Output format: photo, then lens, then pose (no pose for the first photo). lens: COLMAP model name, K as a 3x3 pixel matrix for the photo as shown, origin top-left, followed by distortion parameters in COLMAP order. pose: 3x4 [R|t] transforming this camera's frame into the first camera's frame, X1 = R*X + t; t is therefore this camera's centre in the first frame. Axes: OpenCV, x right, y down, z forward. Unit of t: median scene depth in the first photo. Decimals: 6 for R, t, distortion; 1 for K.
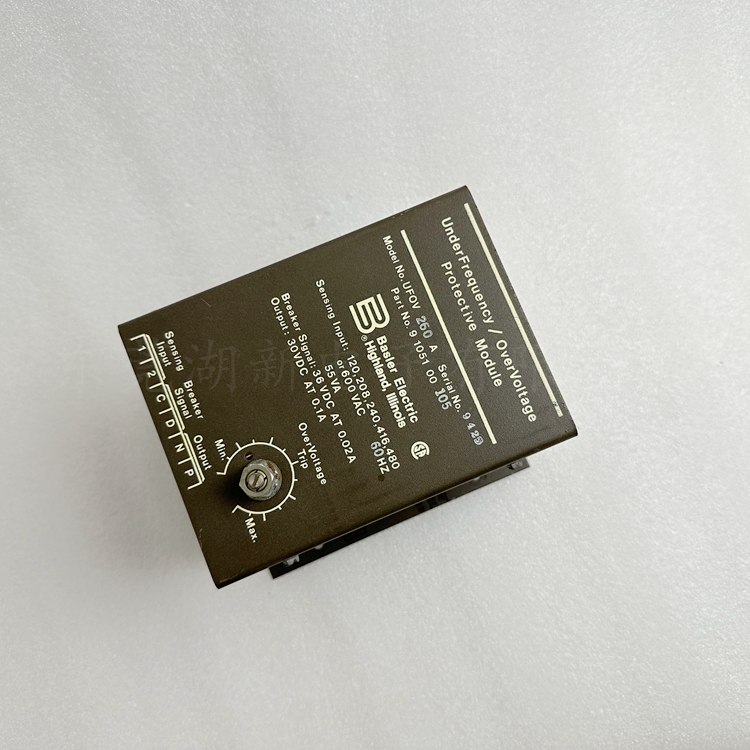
lens RADIAL K [[745.1, 0, 381.5], [0, 745.1, 378.1], [0, 0, 1]] dist [-0.003065, 0.000000]
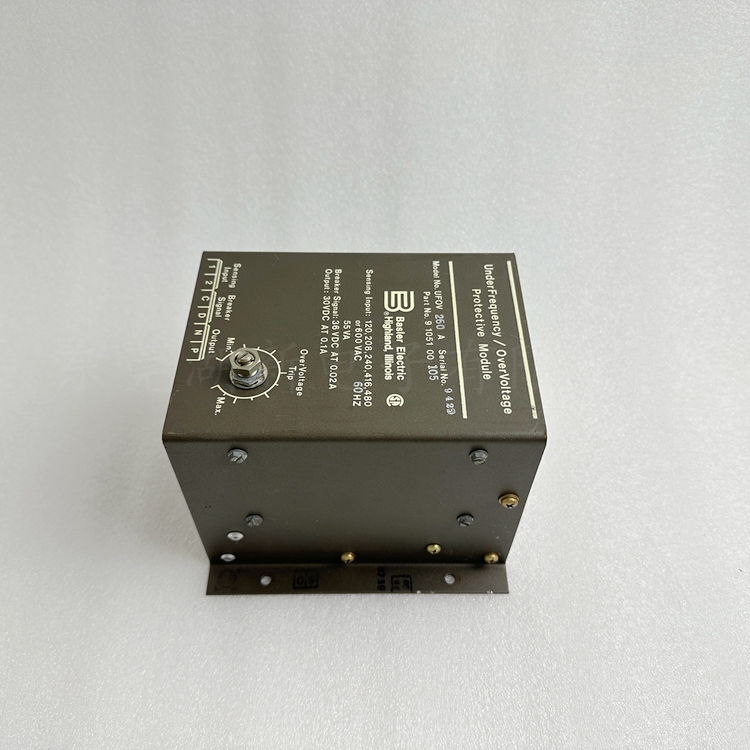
lens RADIAL K [[745.1, 0, 373.0], [0, 745.1, 353.0], [0, 0, 1]] dist [-0.003065, 0.000000]
pose [[0.921832, 0.294268, -0.252255, 0.263879], [-0.384446, 0.776935, -0.498571, 0.570871], [0.049273, 0.556577, 0.829334, 0.090524]]
